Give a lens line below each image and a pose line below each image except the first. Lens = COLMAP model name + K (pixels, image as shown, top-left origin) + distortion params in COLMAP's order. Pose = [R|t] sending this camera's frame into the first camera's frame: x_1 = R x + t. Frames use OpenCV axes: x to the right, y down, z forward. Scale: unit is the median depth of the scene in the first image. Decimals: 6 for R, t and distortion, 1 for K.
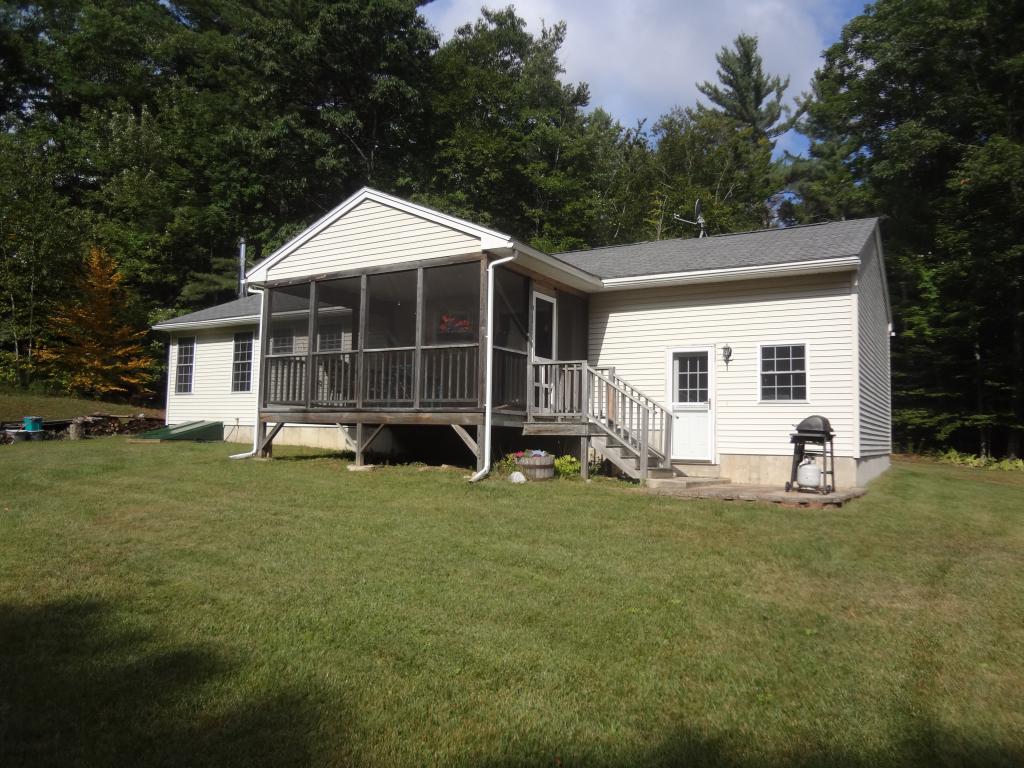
lens RADIAL K [[761.9, 0, 508.5], [0, 761.9, 383.6], [0, 0, 1]] dist [-0.055419, 0.011612]
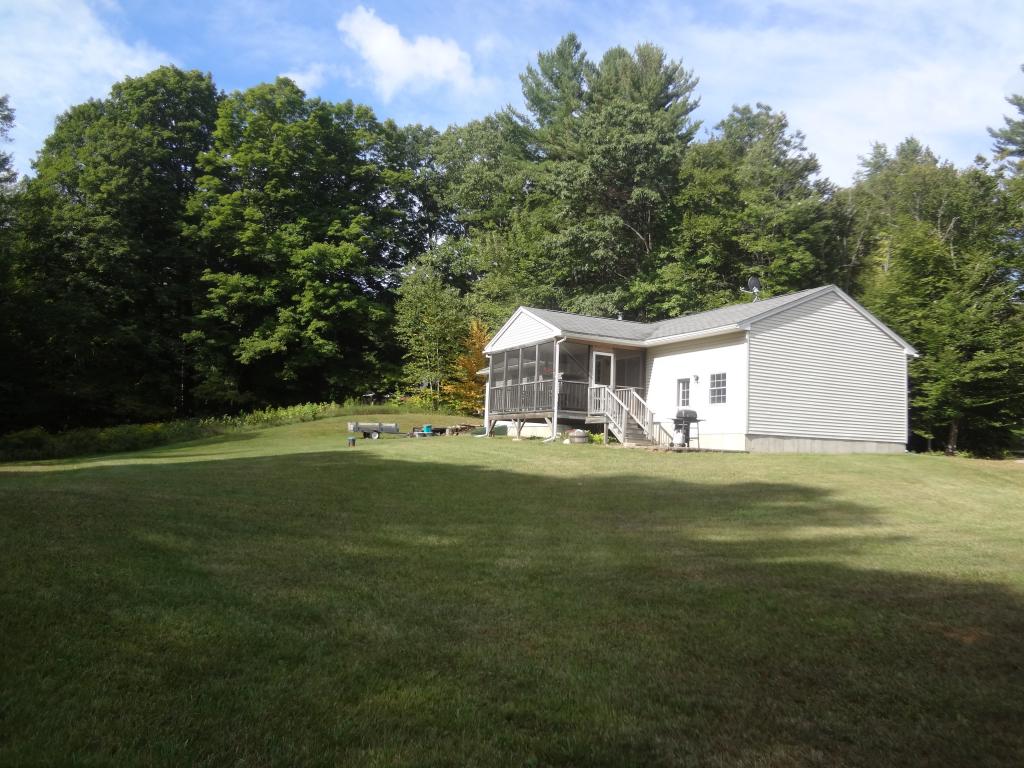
lens RADIAL K [[761.9, 0, 512.2], [0, 761.9, 379.3], [0, 0, 1]] dist [-0.055419, 0.011612]
pose [[0.850740, -0.037569, -0.524242, 0.857986], [0.017363, 0.998907, -0.043408, 0.032669], [0.525299, 0.027827, 0.850462, -0.771797]]
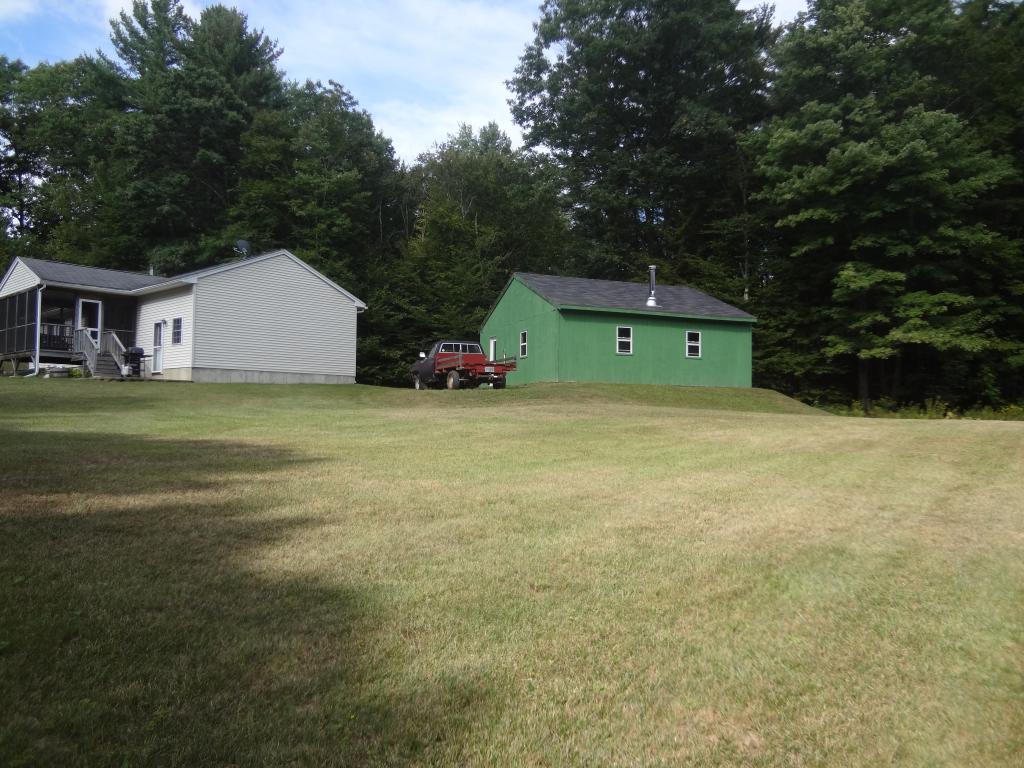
lens RADIAL K [[761.9, 0, 510.5], [0, 761.9, 383.9], [0, 0, 1]] dist [-0.055419, 0.011612]
pose [[0.986242, -0.017307, -0.164400, 1.608046], [0.022538, 0.999295, 0.030009, 0.092112], [0.163765, -0.033302, 0.985937, -0.971260]]
